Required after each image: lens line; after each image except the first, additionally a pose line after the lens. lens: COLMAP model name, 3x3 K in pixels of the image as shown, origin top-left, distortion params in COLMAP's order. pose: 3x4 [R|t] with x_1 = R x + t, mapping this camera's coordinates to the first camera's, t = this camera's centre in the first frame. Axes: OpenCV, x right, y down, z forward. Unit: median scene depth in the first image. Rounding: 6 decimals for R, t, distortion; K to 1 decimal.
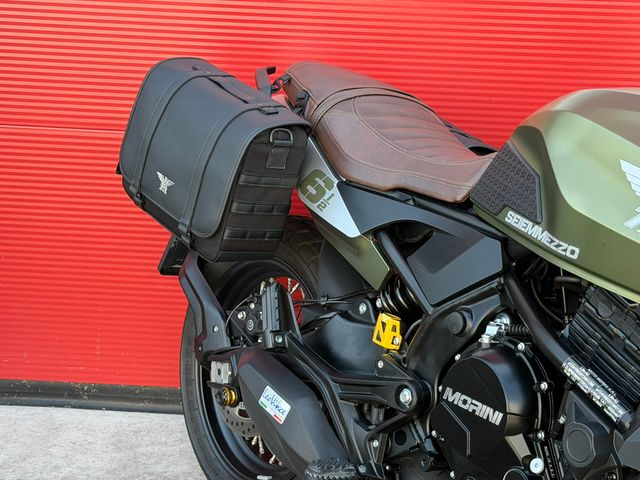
lens RADIAL K [[1361.4, 0, 320.1], [0, 1361.4, 245.0], [0, 0, 1]] dist [0.136945, 0.000000]
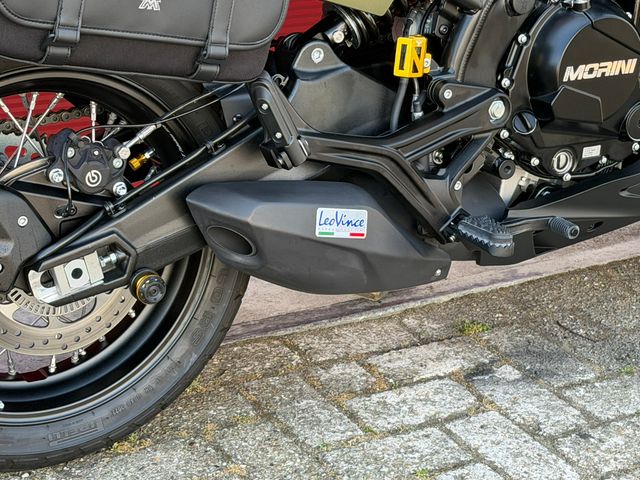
lens RADIAL K [[1541.7, 0, 319.9], [0, 1541.7, 242.7], [0, 0, 1]] dist [0.137640, 0.000000]
pose [[0.108133, -0.479714, 0.870736, -0.784729], [0.165719, 0.872315, 0.460004, -0.262437], [-0.980227, 0.094556, 0.173824, 0.913804]]
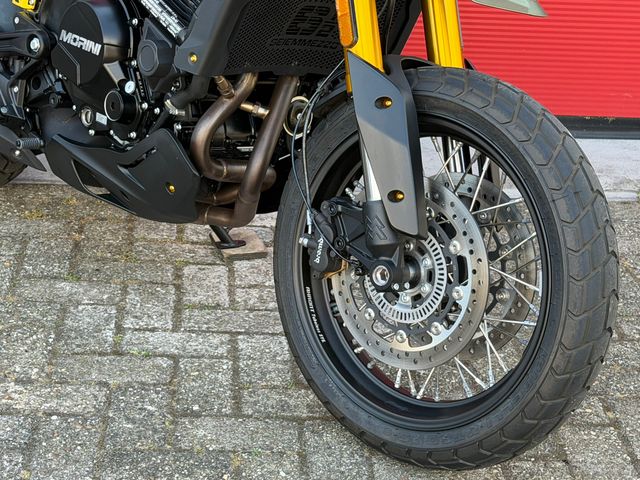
lens RADIAL K [[1361.4, 0, 309.3], [0, 1361.4, 249.7], [0, 0, 1]] dist [0.136945, 0.000000]
pose [[0.994066, -0.026834, 0.105413, 0.161687], [0.012009, 0.990244, 0.138829, 0.120107], [-0.108109, -0.136739, 0.984690, -0.206267]]
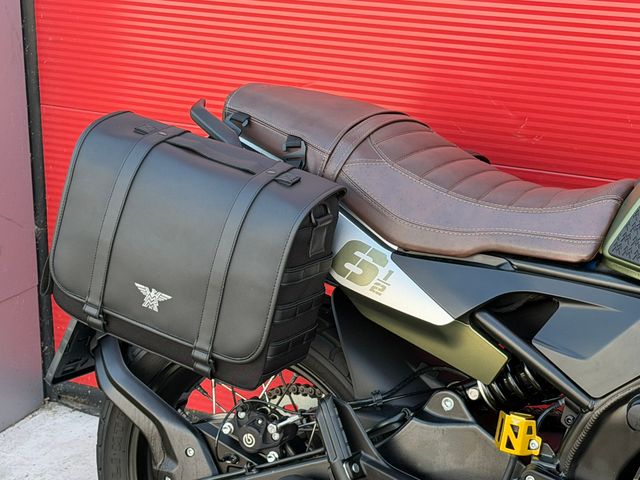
lens RADIAL K [[1541.7, 0, 321.4], [0, 1541.7, 240.4], [0, 0, 1]] dist [0.137640, 0.000000]
pose [[0.910544, -0.206803, 0.357971, -0.355948], [0.173290, 0.977074, 0.123678, -0.179302], [-0.375341, -0.050581, 0.925506, 0.215660]]
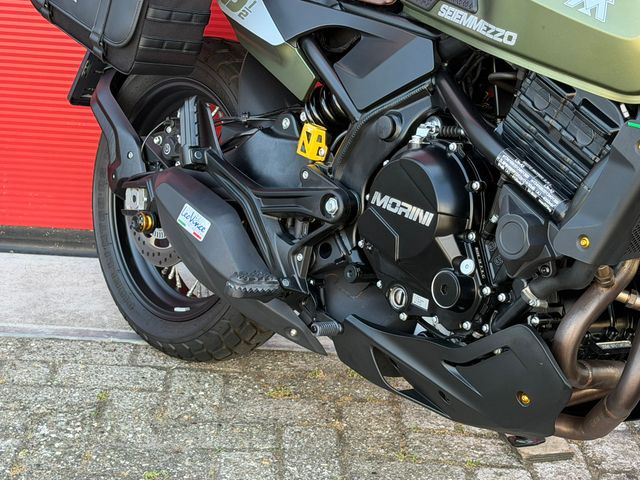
lens RADIAL K [[1361.4, 0, 324.2], [0, 1361.4, 238.6], [0, 0, 1]] dist [0.136945, 0.000000]
pose [[0.997632, 0.002135, 0.068751, -0.008104], [-0.006466, 0.998003, 0.062840, 0.071046], [-0.068480, -0.063135, 0.995653, 0.041739]]
